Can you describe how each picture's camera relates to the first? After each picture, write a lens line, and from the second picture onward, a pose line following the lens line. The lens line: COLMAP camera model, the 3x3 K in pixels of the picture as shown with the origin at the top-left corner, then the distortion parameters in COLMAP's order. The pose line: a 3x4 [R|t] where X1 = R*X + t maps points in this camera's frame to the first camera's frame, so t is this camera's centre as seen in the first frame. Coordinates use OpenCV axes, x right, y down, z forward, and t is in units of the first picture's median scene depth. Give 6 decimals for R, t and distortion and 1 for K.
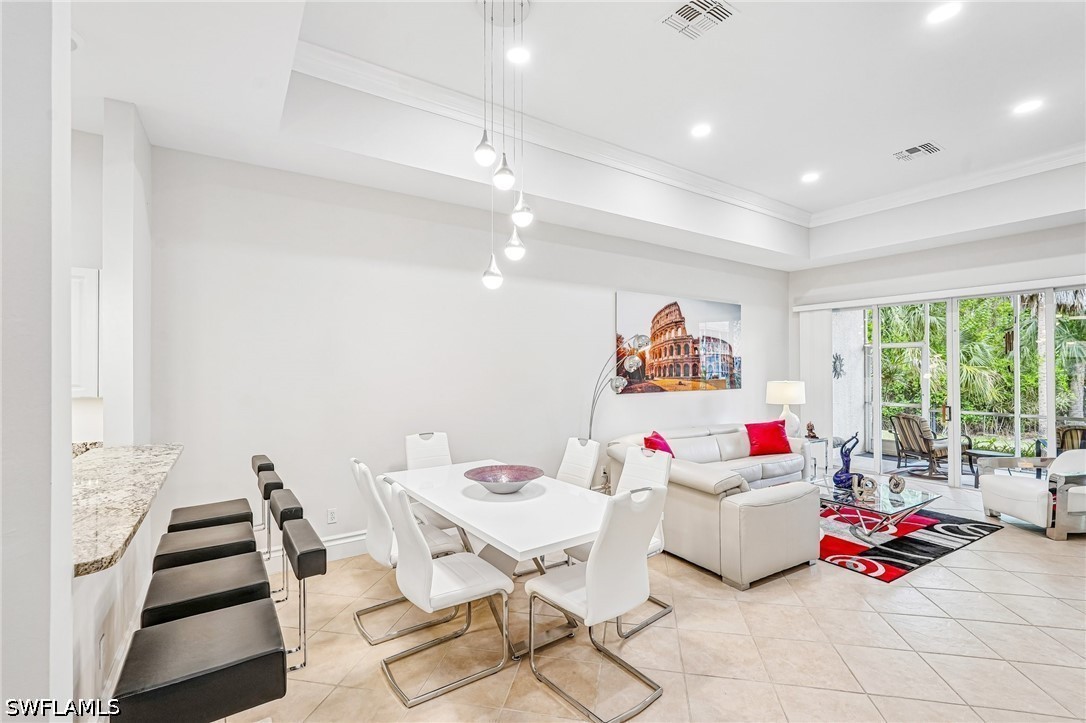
lens RADIAL K [[489.5, 0, 543.0], [0, 489.5, 361.5], [0, 0, 1]] dist [-0.012996, 0.010545]
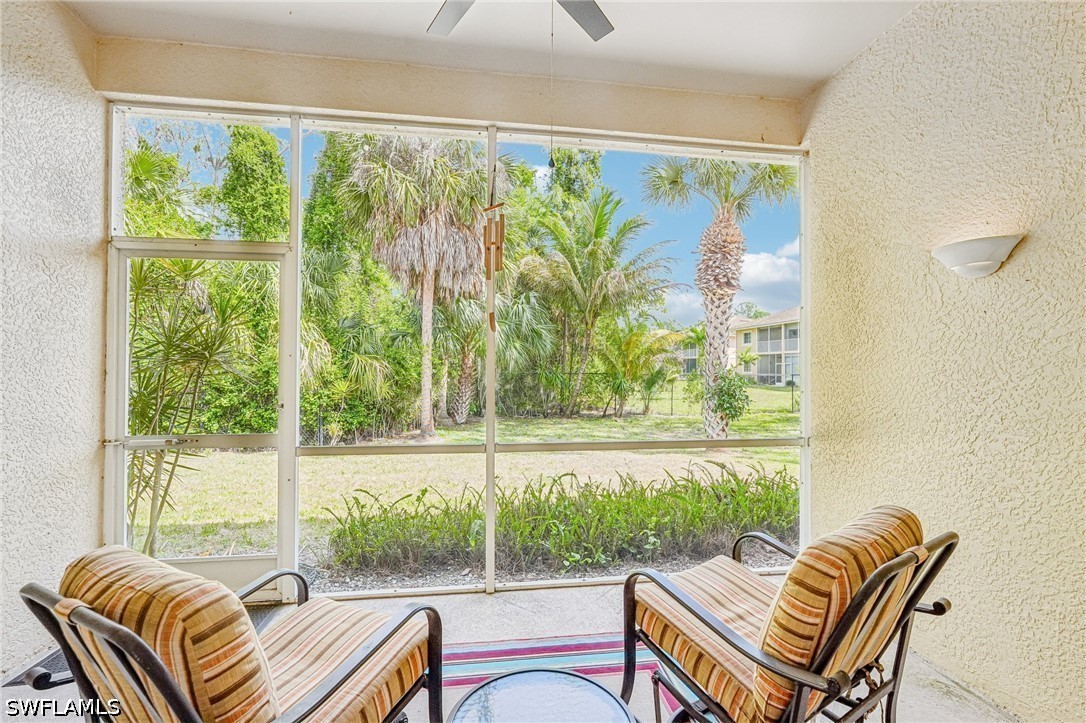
lens RADIAL K [[483.6, 0, 543.0], [0, 483.6, 361.5], [0, 0, 1]] dist [-0.006635, 0.005172]
pose [[0.451066, 0.013010, 0.892396, 0.837299], [-0.014623, 0.999867, -0.007186, 0.053936], [-0.892371, -0.009808, 0.451196, 1.027342]]
